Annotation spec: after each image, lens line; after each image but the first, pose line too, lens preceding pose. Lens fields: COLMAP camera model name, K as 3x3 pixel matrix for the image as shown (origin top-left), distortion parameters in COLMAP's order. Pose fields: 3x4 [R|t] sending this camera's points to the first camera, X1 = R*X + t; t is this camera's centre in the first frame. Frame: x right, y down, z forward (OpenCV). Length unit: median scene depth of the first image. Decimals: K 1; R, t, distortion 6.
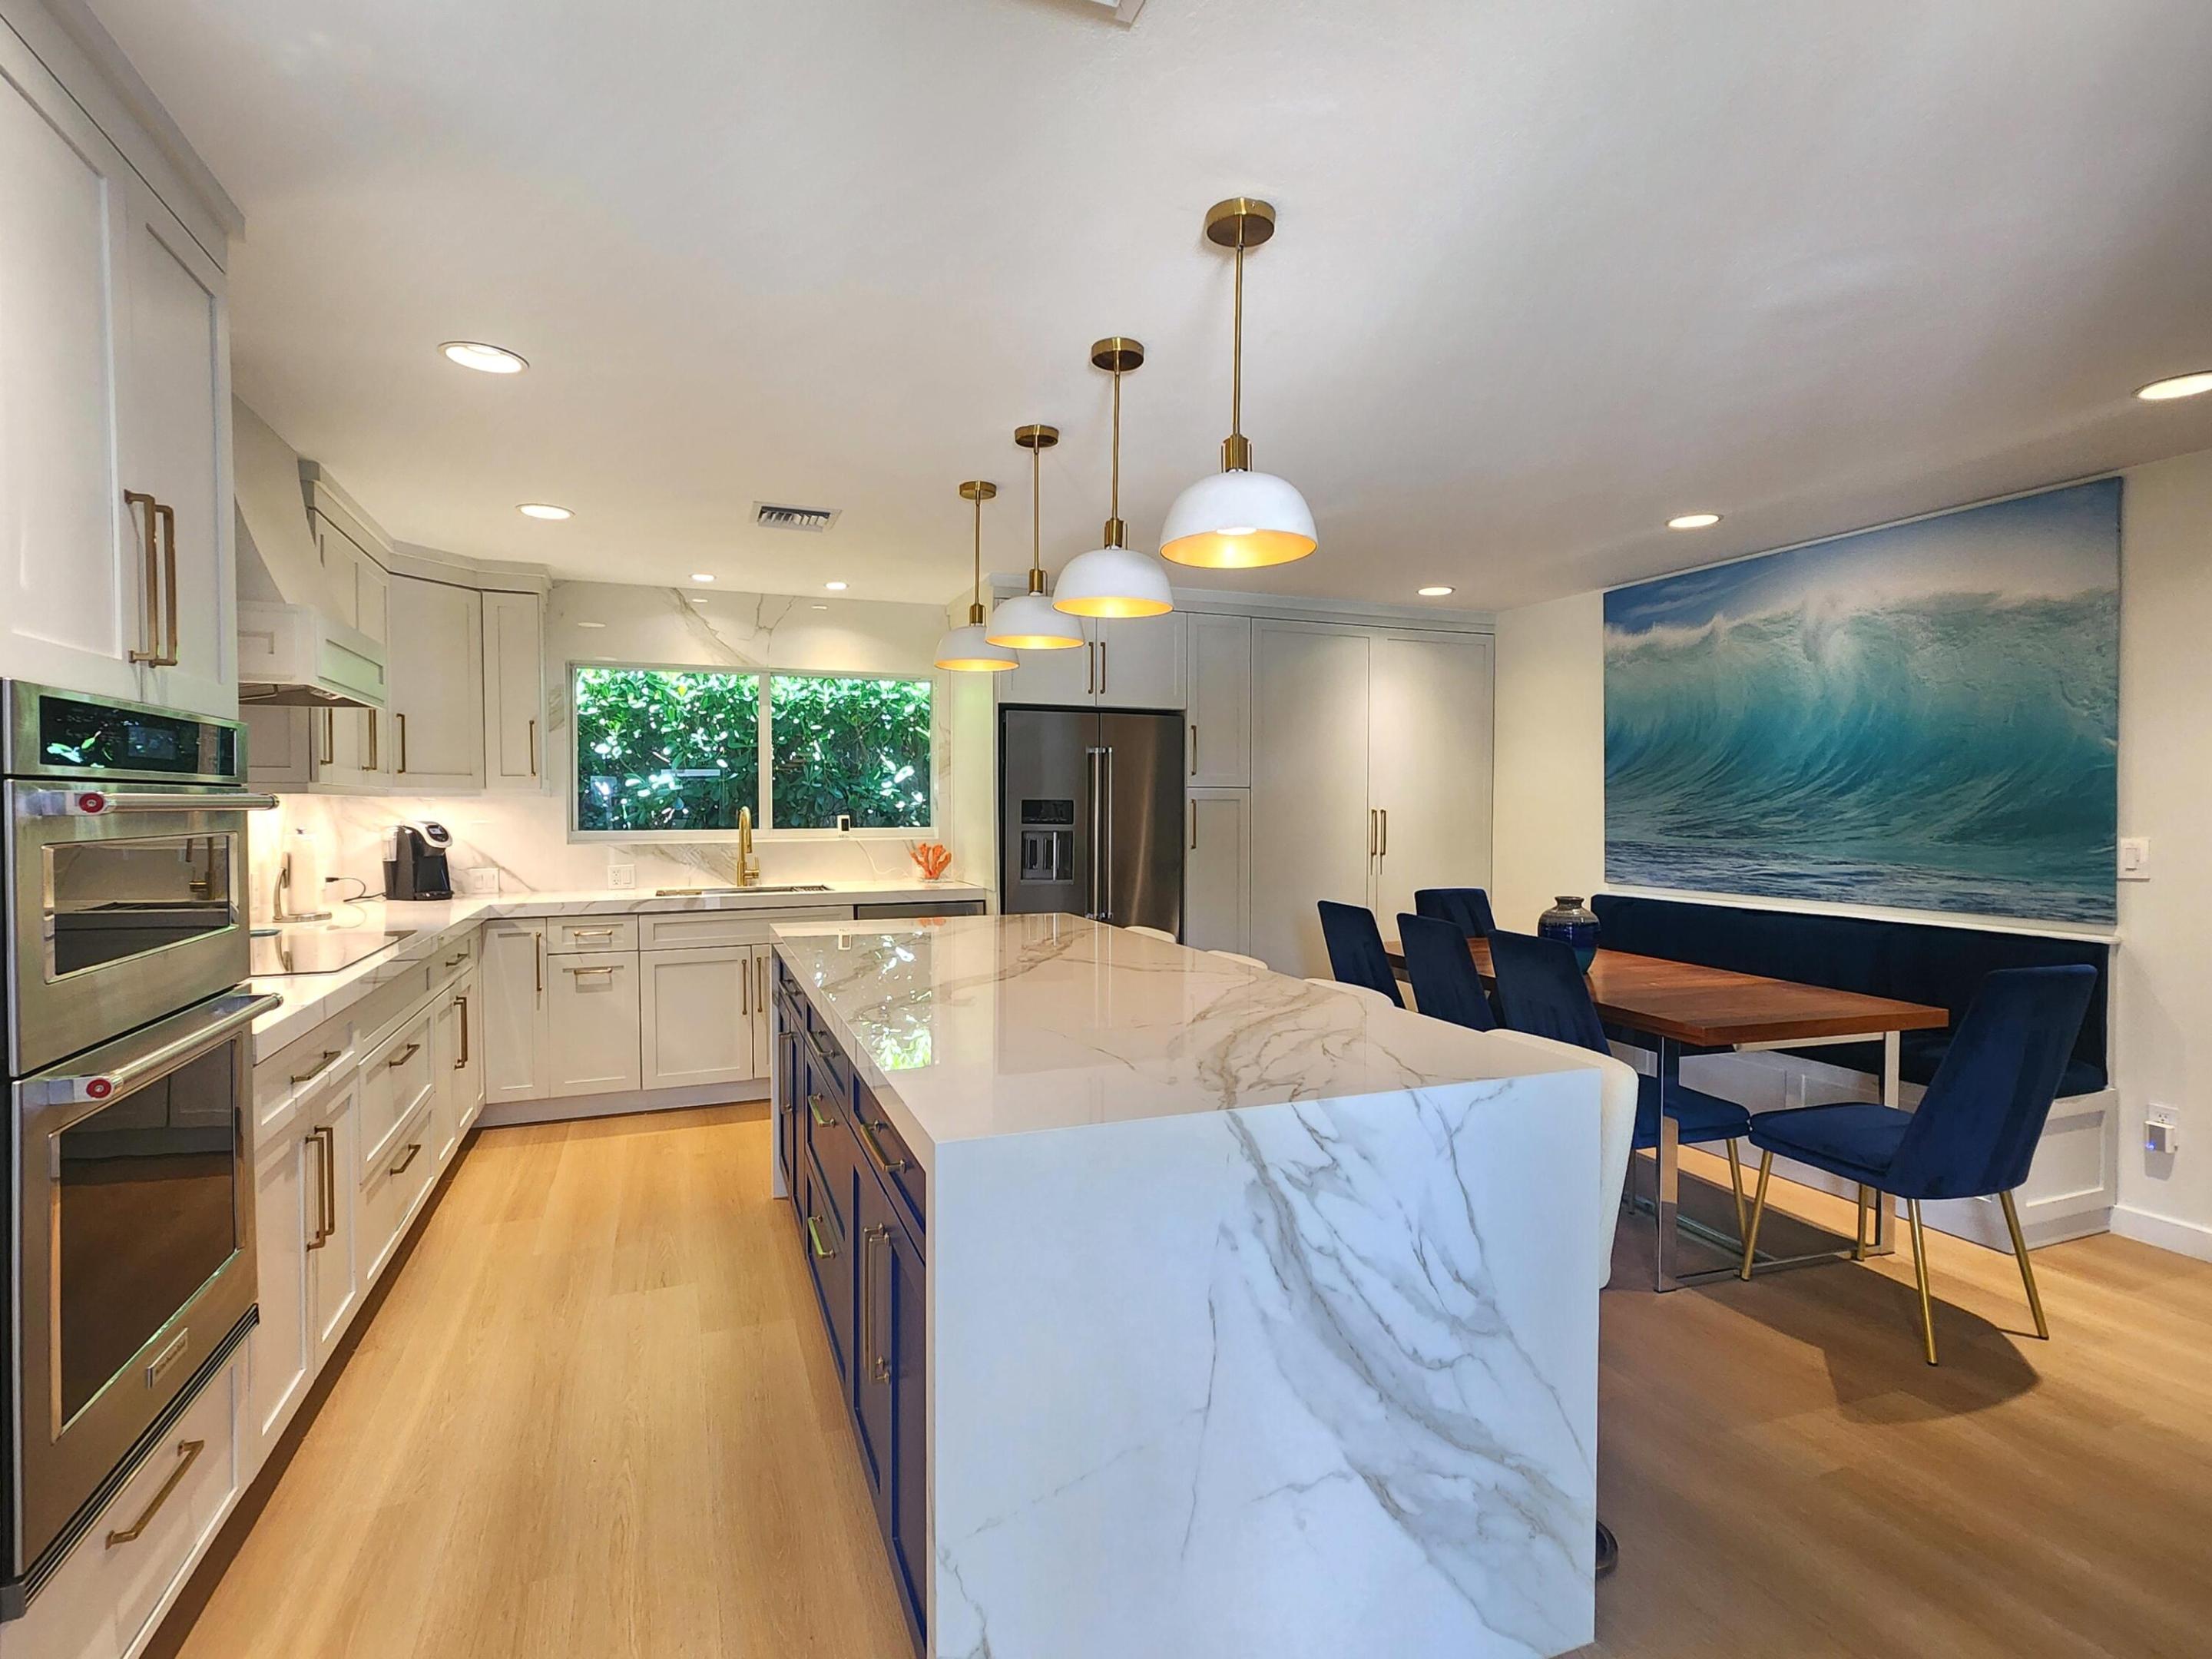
lens RADIAL K [[1072.9, 0, 1106.0], [0, 1072.9, 829.5], [0, 0, 1]] dist [0.000819, 0.000006]
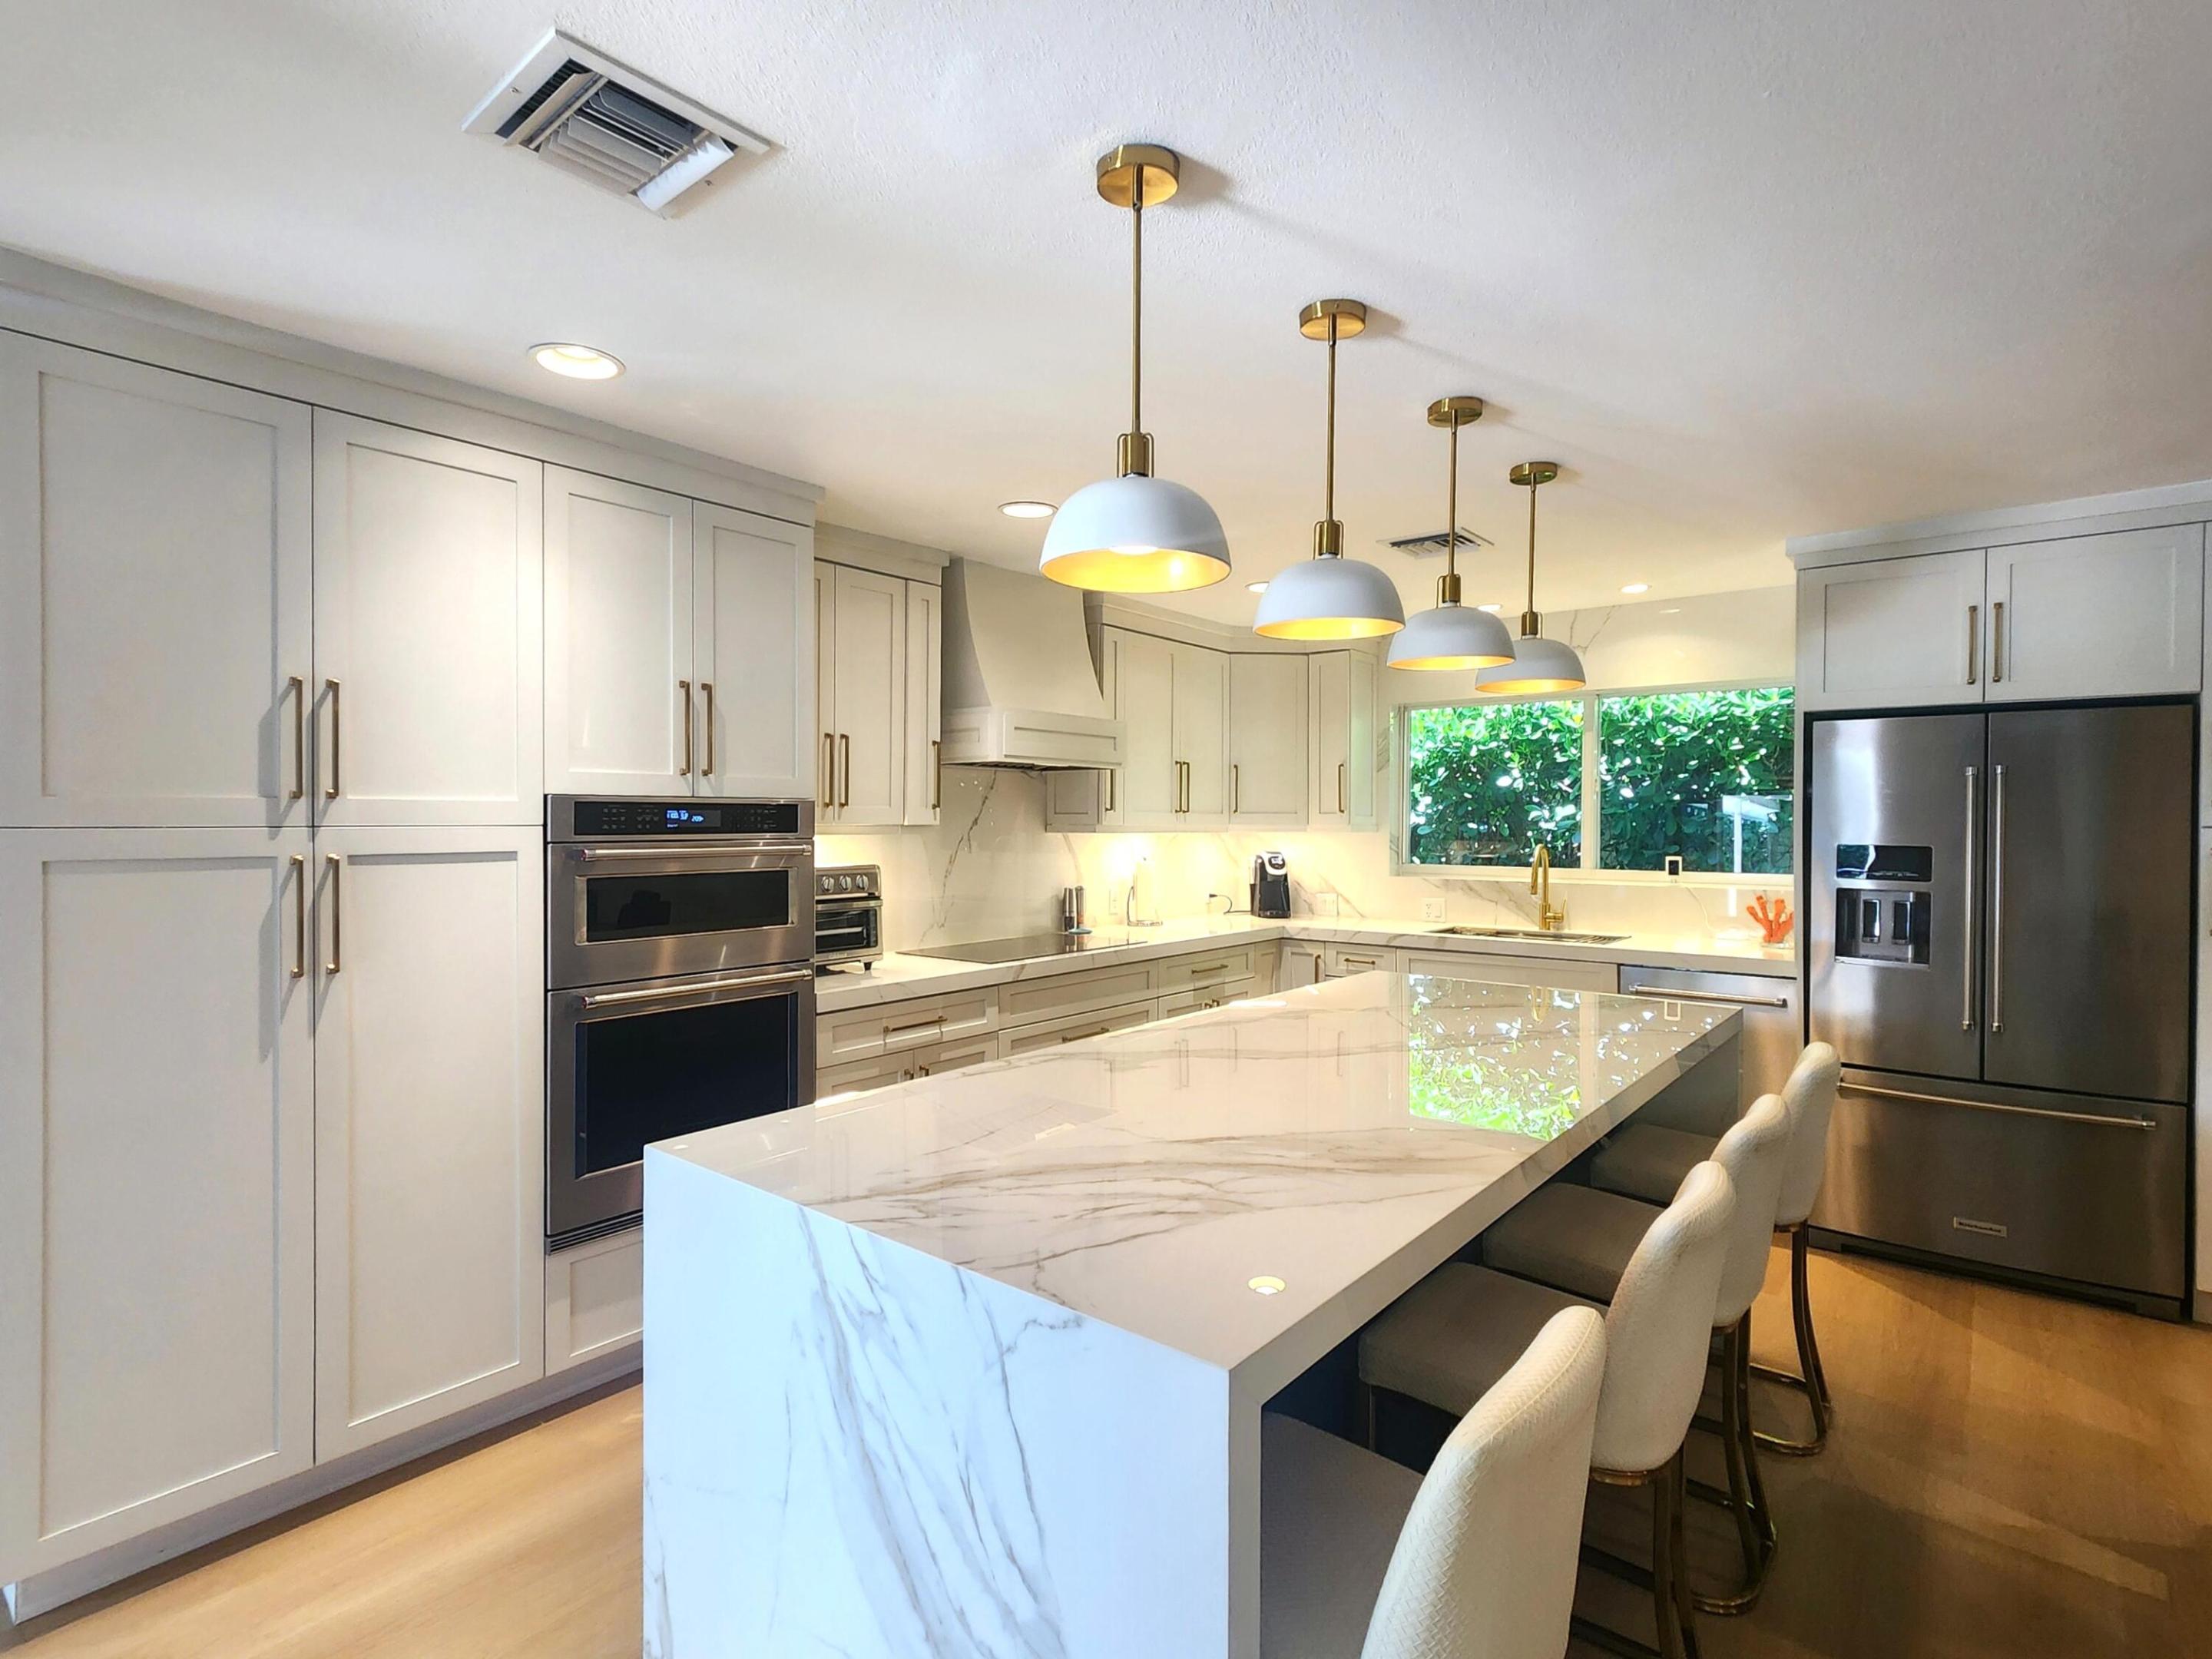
lens RADIAL K [[1094.9, 0, 1097.3], [0, 1094.9, 824.8], [0, 0, 1]] dist [0.000509, -0.000156]
pose [[0.488671, 0.006396, -0.872445, 0.360916], [-0.025289, 0.999657, -0.006836, -0.026358], [0.872102, 0.025404, 0.488665, 0.244286]]
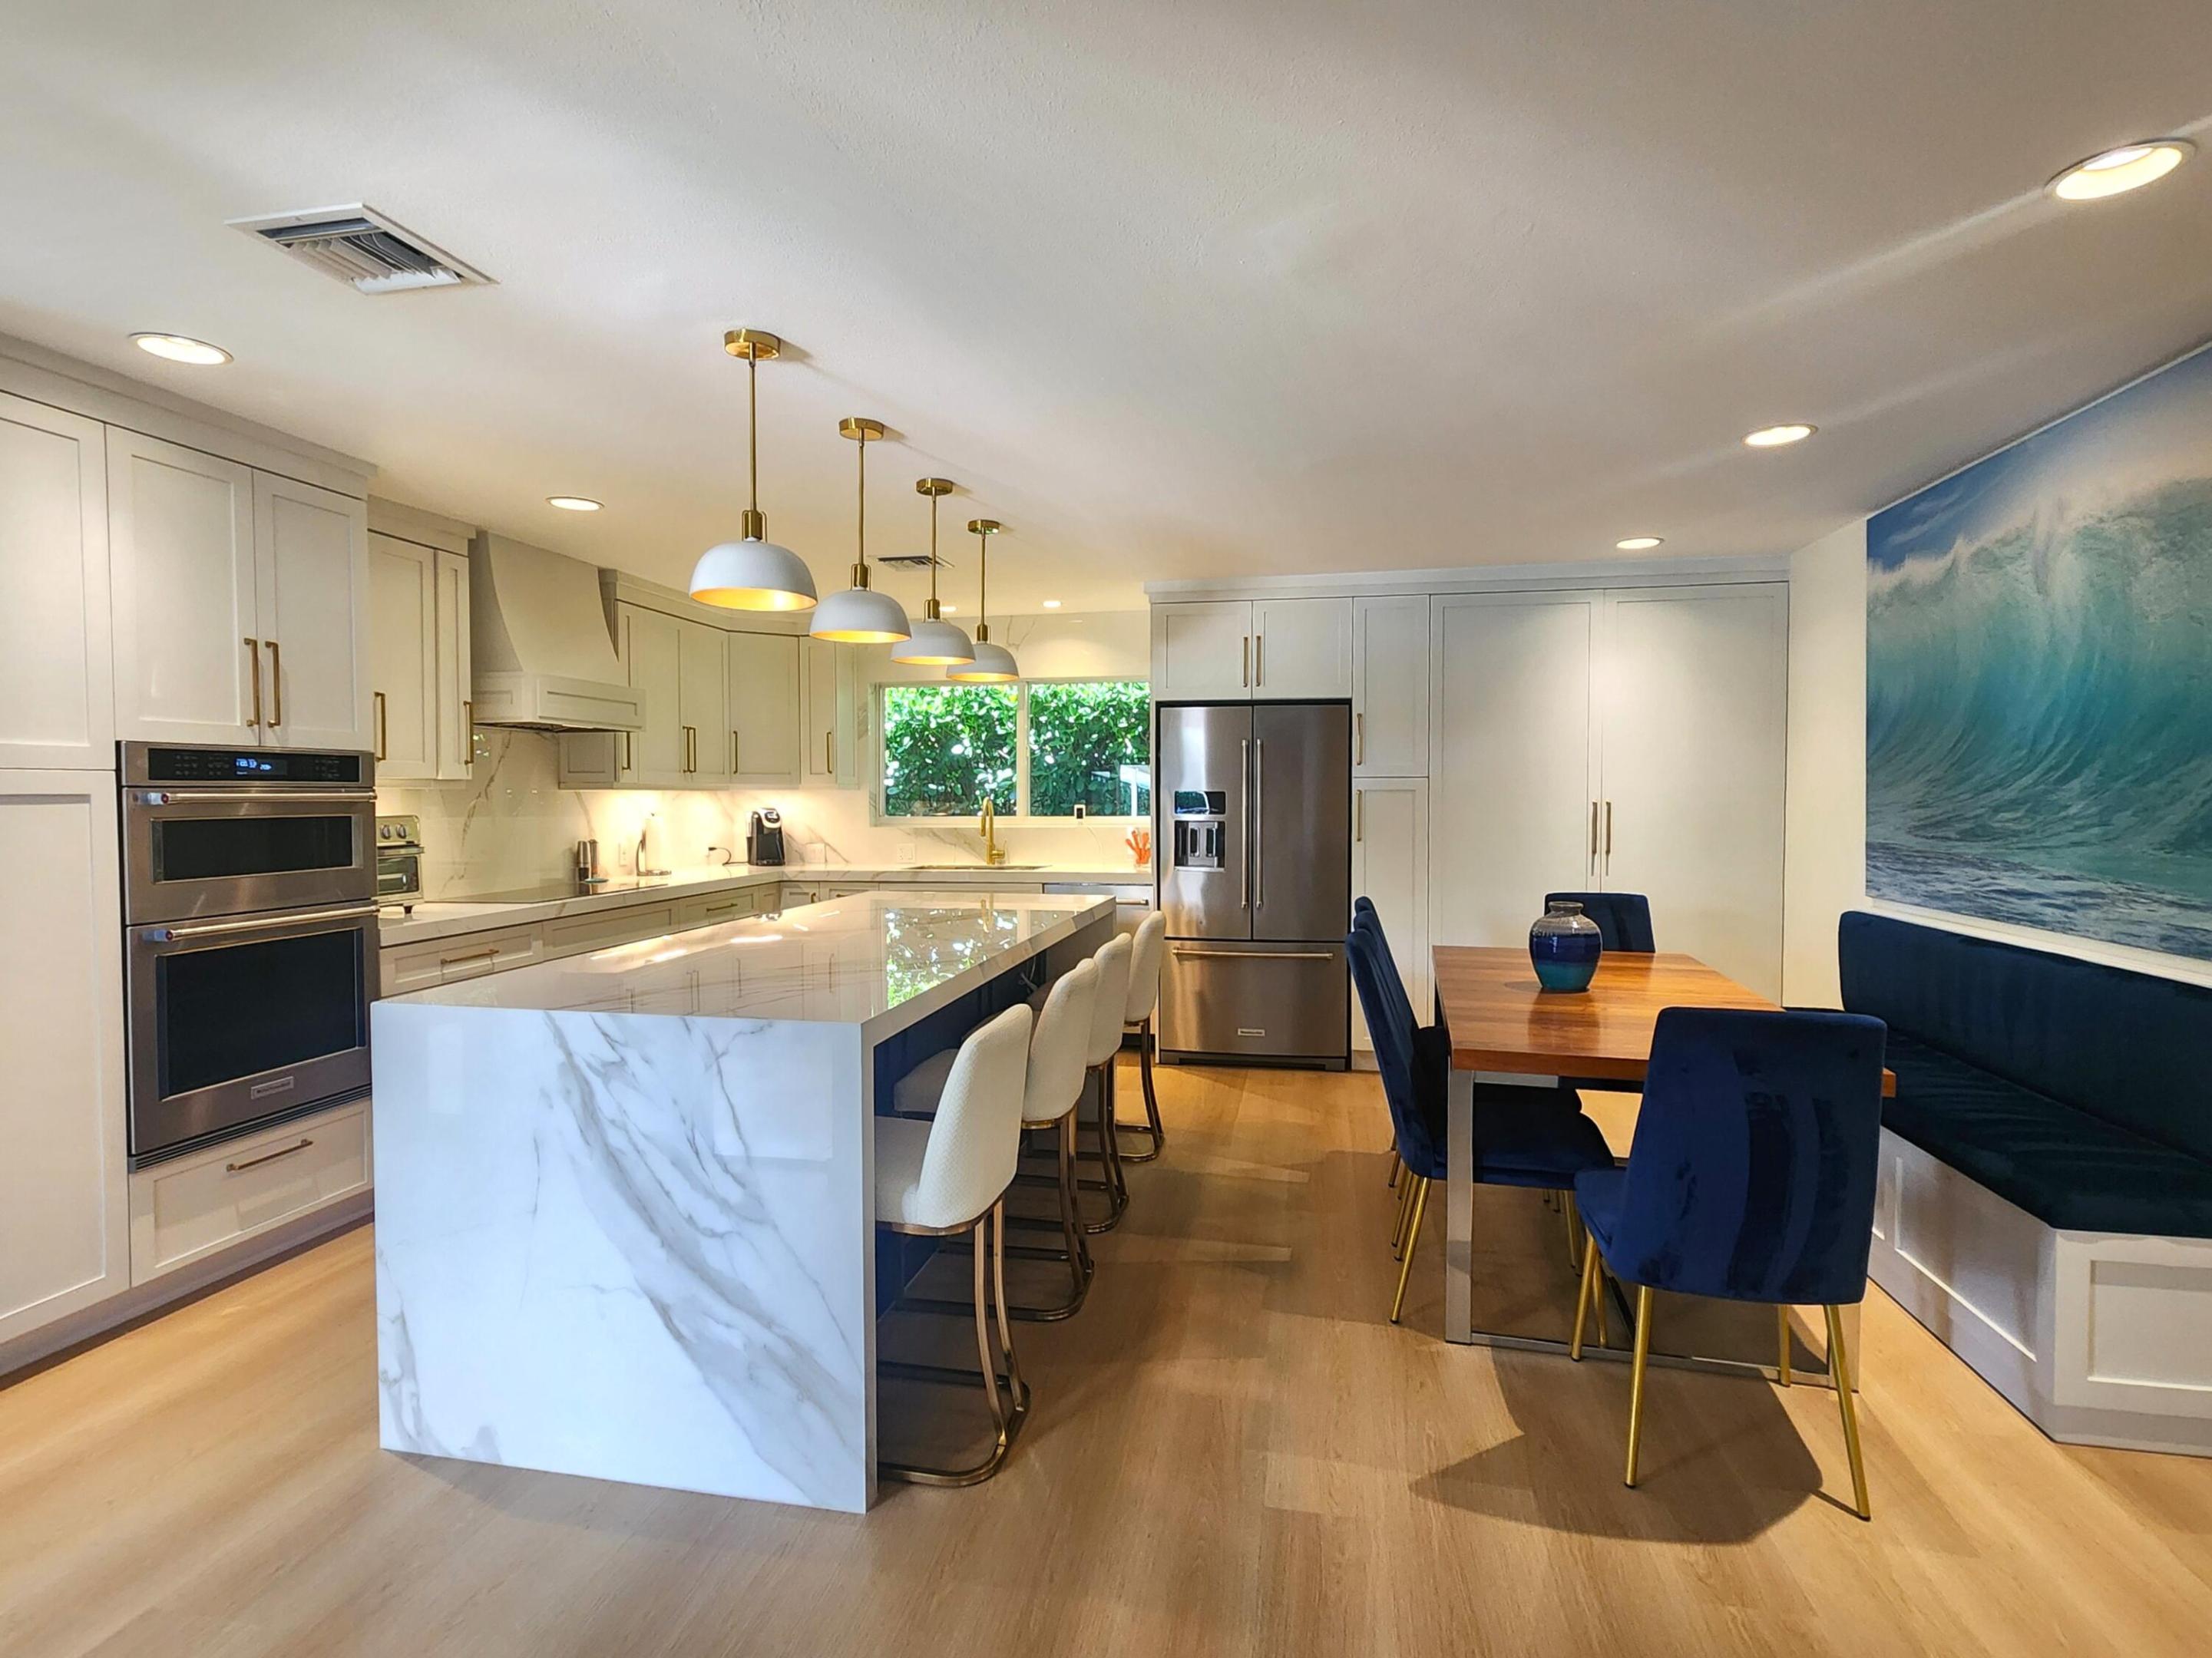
lens RADIAL K [[1100.8, 0, 1104.8], [0, 1100.8, 821.1], [0, 0, 1]] dist [0.002642, 0.000577]
pose [[0.845413, 0.011668, -0.533986, 0.507808], [-0.010304, 0.999932, 0.005535, -0.003558], [0.534014, 0.000823, 0.845475, 0.047109]]
